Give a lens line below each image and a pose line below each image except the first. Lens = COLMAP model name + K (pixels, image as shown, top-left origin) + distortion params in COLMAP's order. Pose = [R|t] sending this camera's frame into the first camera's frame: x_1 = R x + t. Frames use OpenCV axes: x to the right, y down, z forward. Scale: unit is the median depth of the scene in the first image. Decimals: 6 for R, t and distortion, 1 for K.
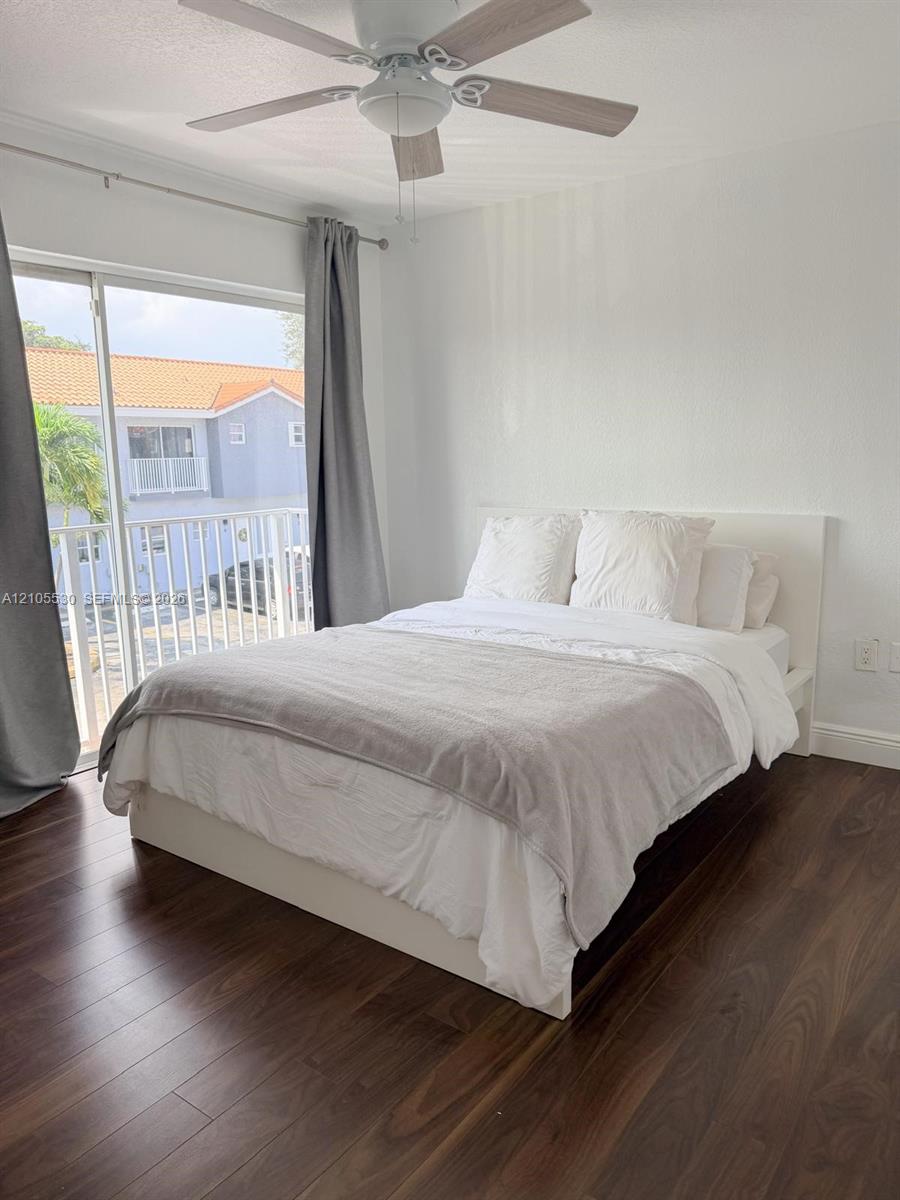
lens RADIAL K [[855.0, 0, 455.7], [0, 855.0, 597.9], [0, 0, 1]] dist [-0.007282, -0.007281]
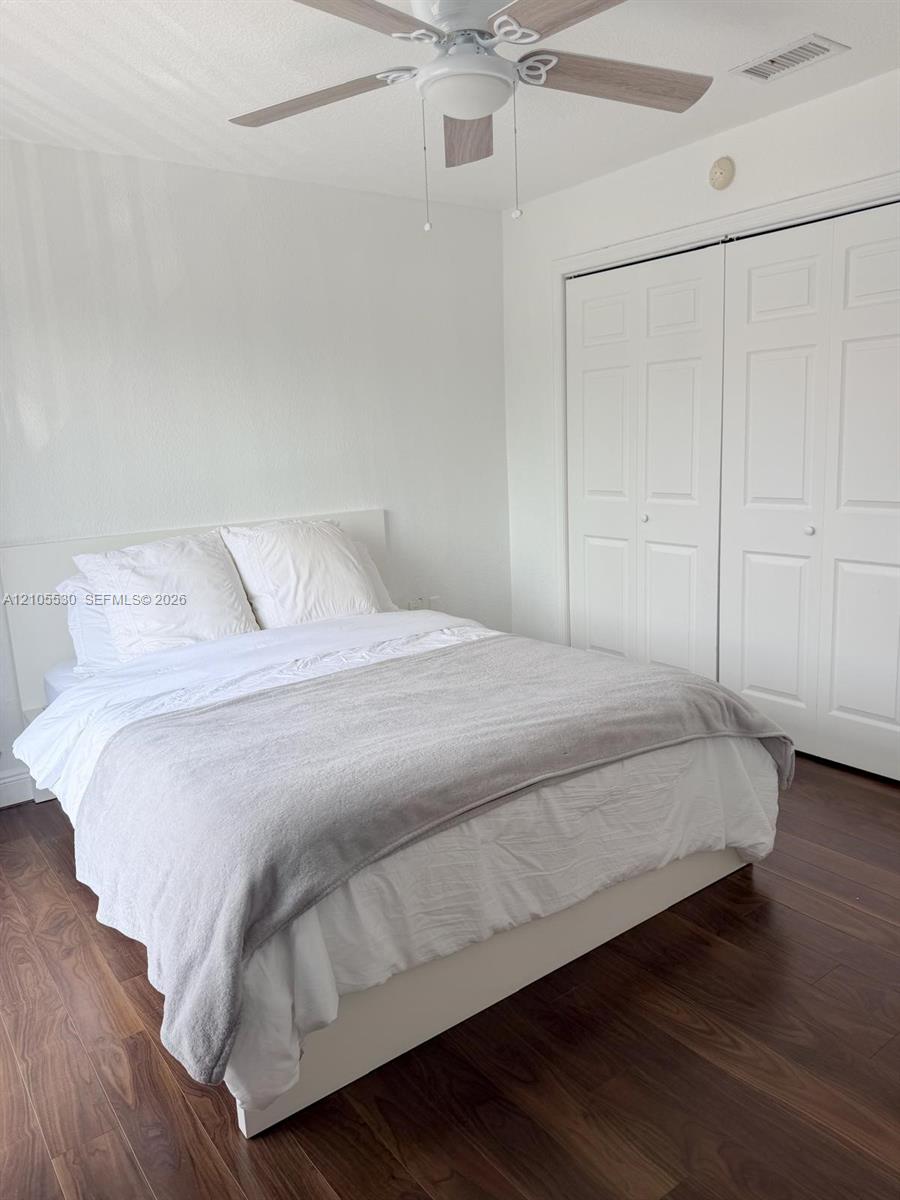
lens RADIAL K [[855.0, 0, 451.6], [0, 855.0, 603.6], [0, 0, 1]] dist [-0.007282, -0.007281]
pose [[0.284032, -0.181412, 0.941496, -0.956885], [0.197101, 0.972014, 0.127831, -0.137162], [-0.938337, 0.149262, 0.311839, 0.753773]]
